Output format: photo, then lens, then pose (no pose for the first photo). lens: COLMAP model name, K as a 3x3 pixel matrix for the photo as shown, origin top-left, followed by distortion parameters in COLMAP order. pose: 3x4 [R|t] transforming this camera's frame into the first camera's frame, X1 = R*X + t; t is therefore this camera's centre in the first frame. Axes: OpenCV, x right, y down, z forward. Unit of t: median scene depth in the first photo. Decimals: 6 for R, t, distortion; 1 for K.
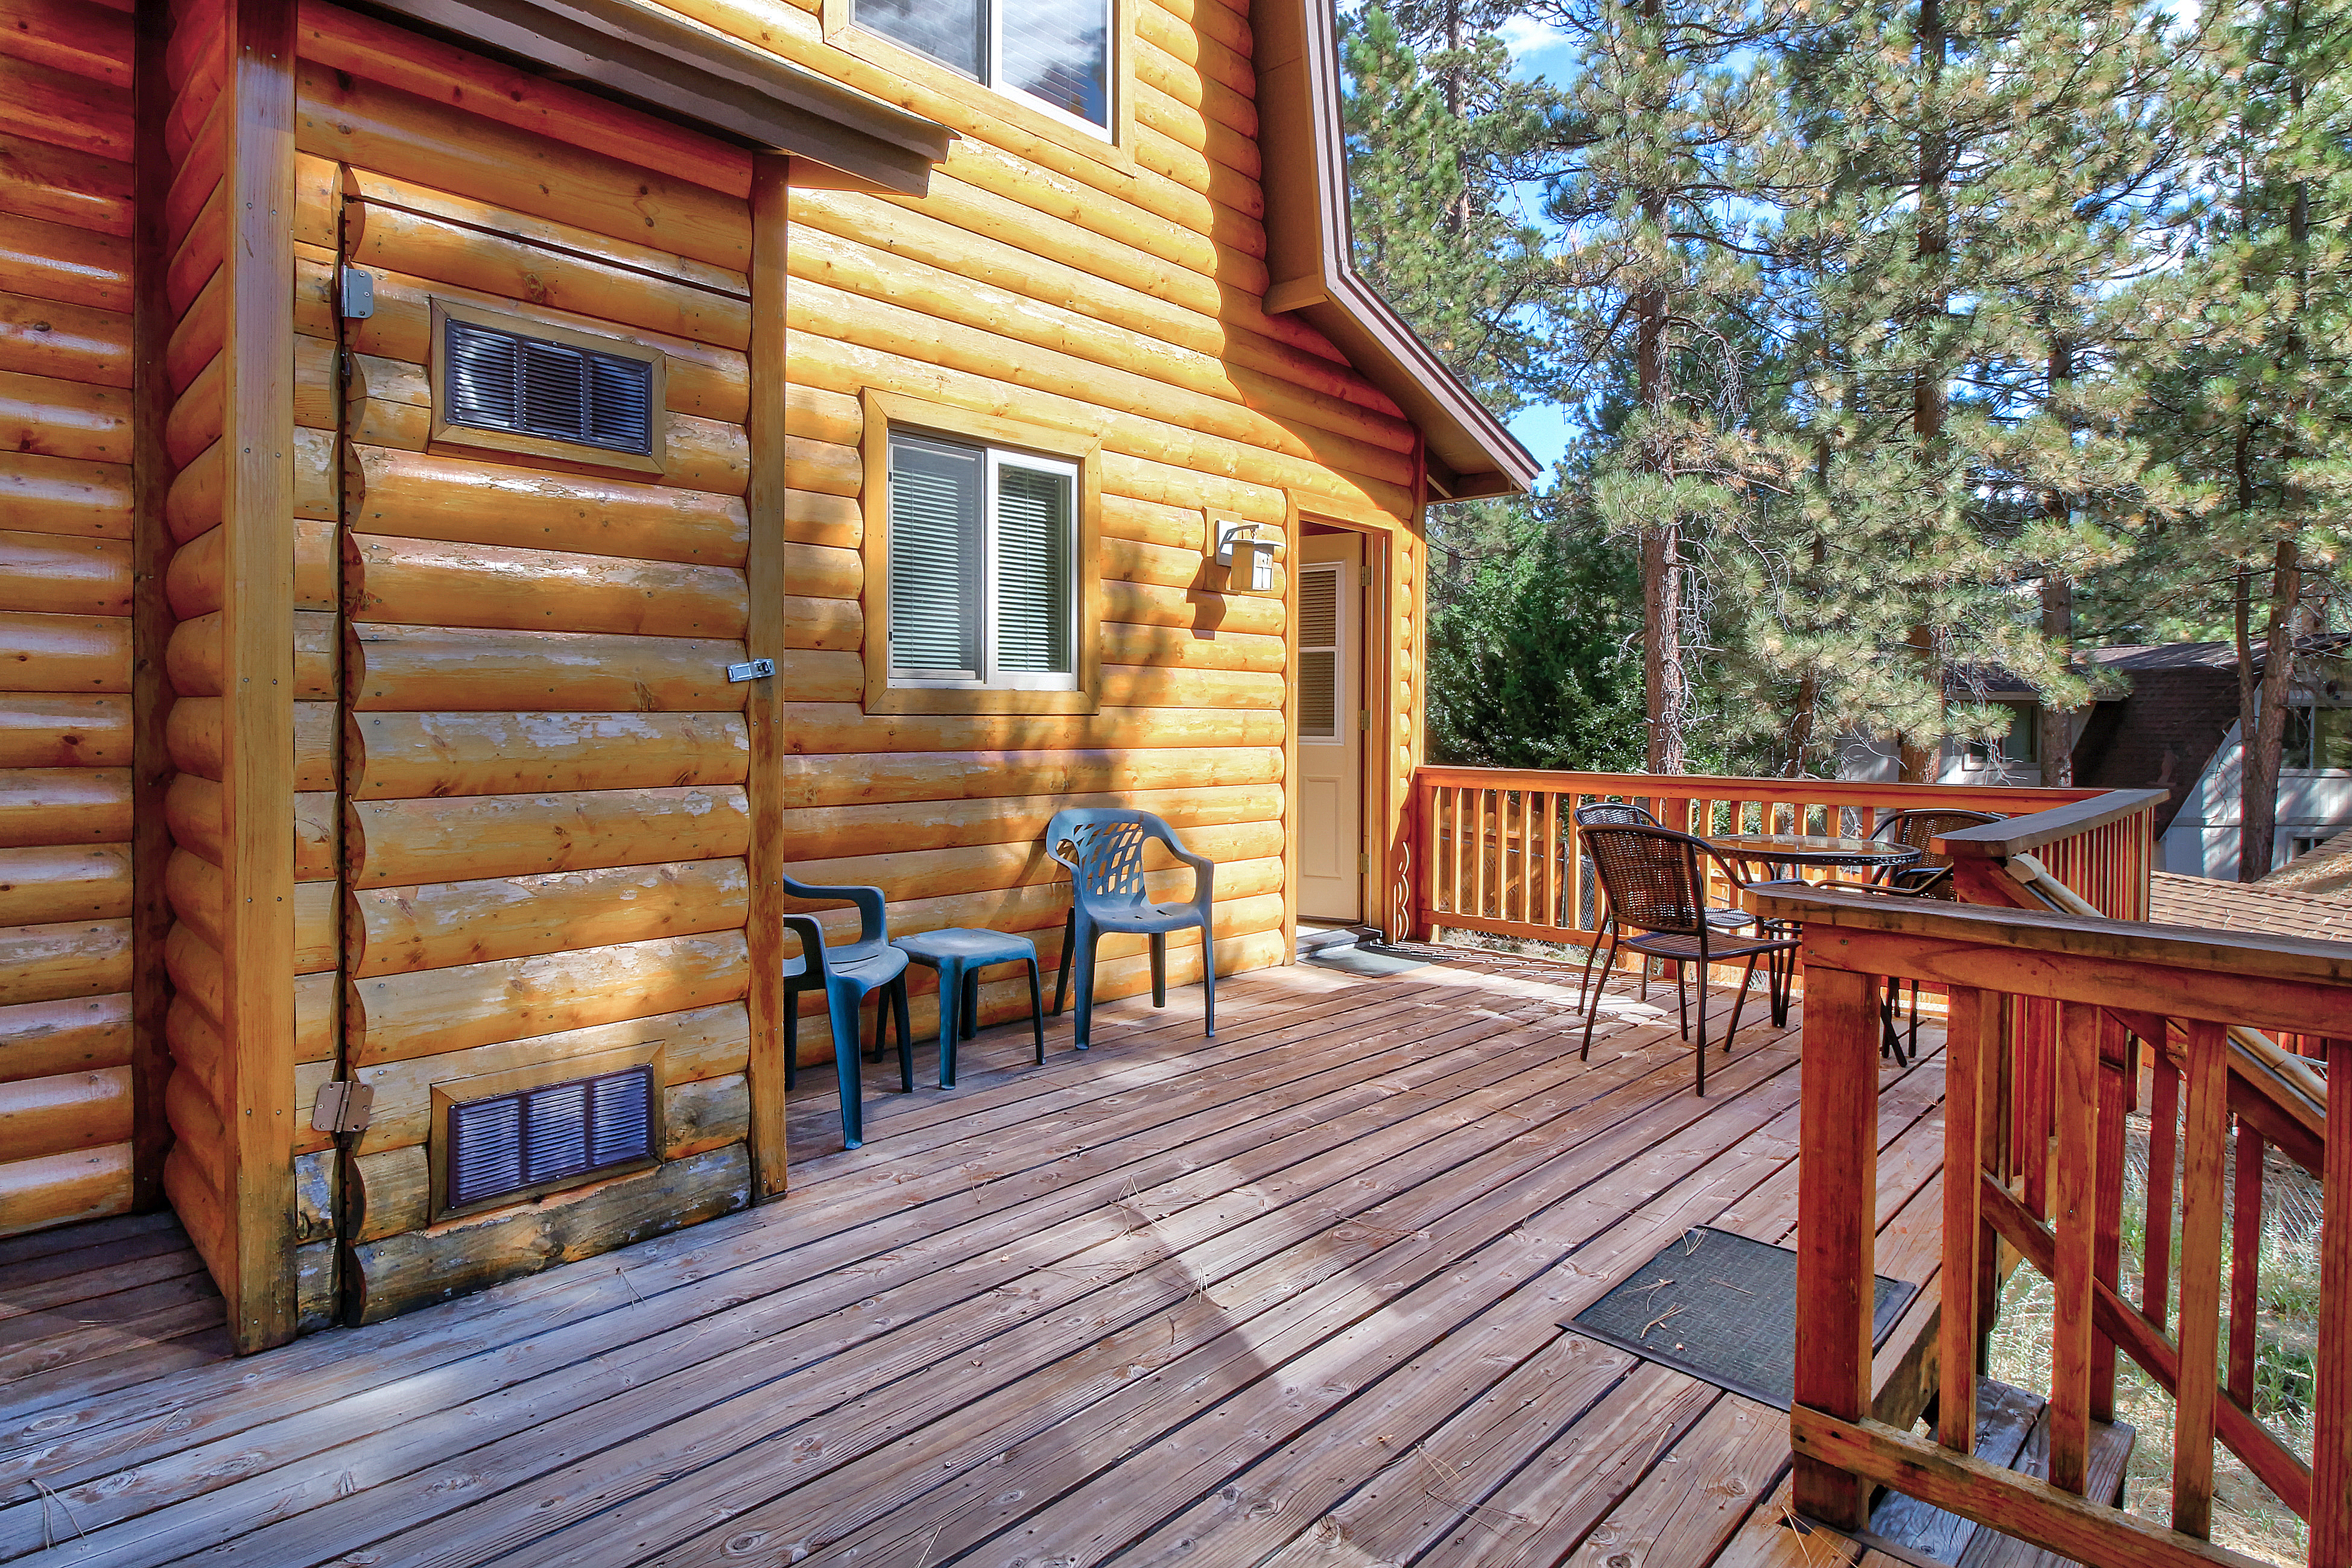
lens RADIAL K [[1214.4, 0, 1121.1], [0, 1214.4, 735.7], [0, 0, 1]] dist [0.005278, -0.004168]
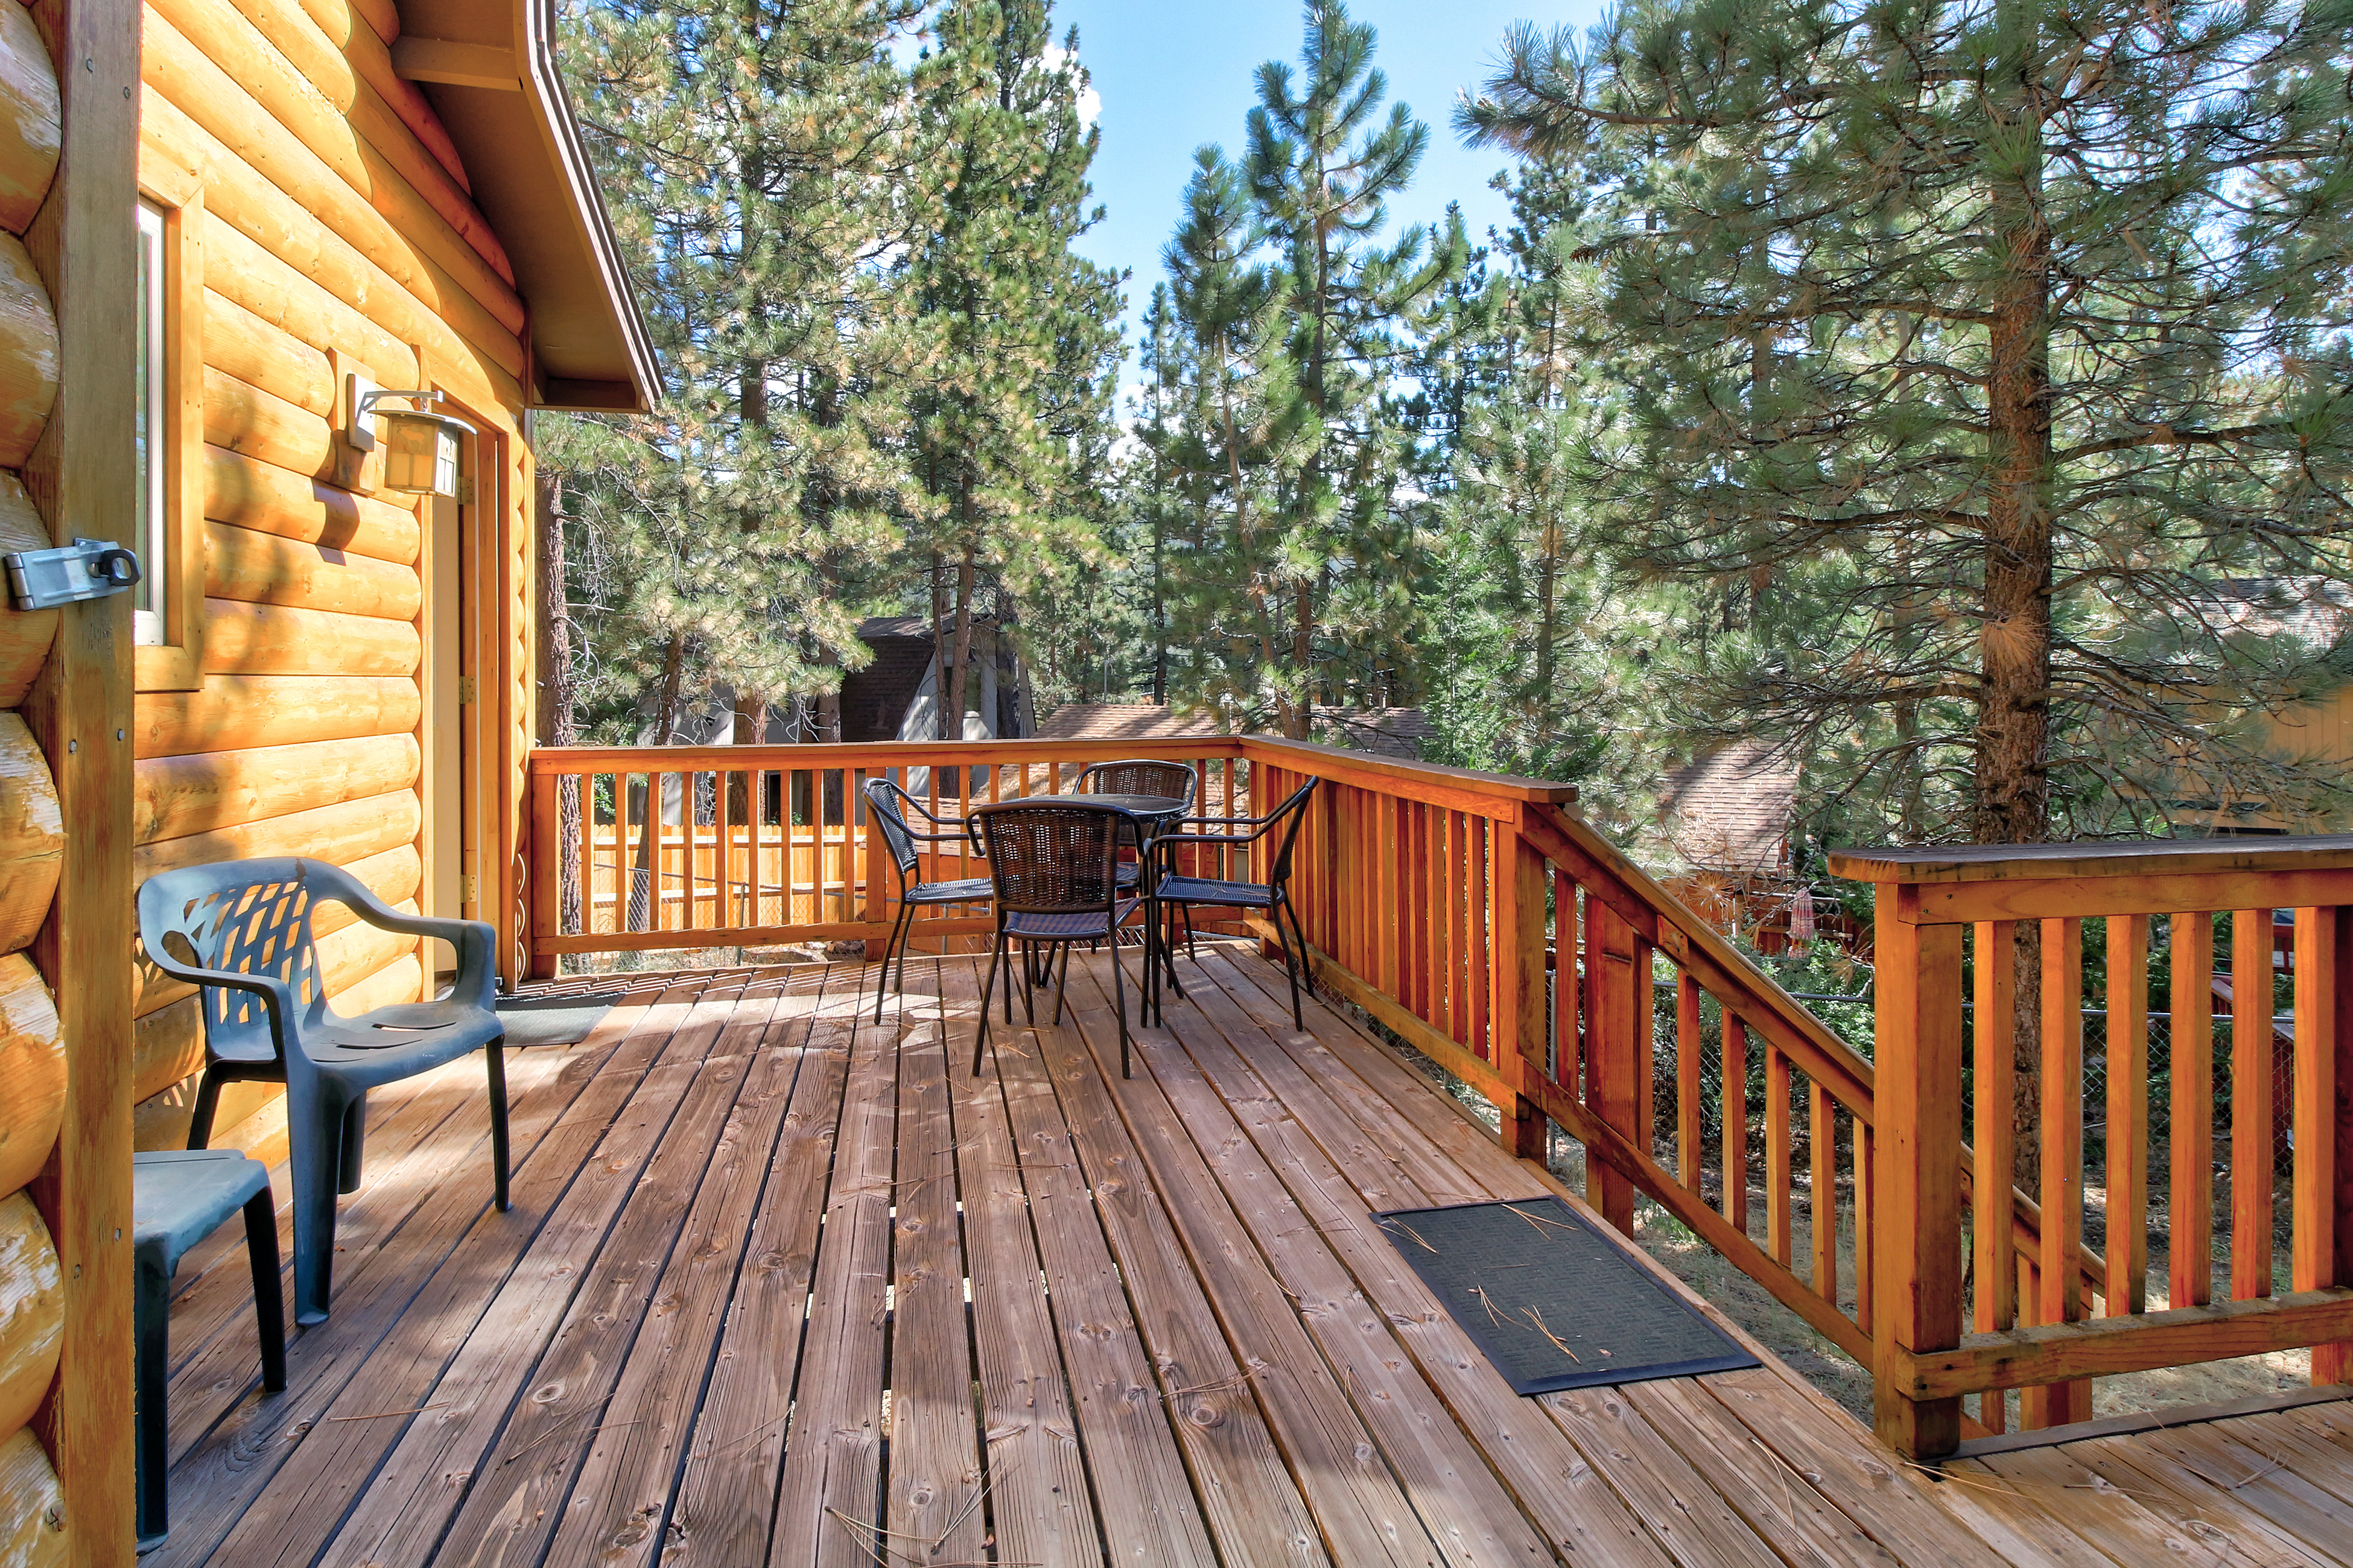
lens RADIAL K [[1215.1, 0, 1148.4], [0, 1215.1, 682.2], [0, 0, 1]] dist [0.005278, -0.004168]
pose [[0.554877, -0.012594, 0.831837, -0.215753], [0.022252, 0.999752, 0.000293, -0.010747], [-0.831635, 0.018347, 0.555020, 0.318795]]
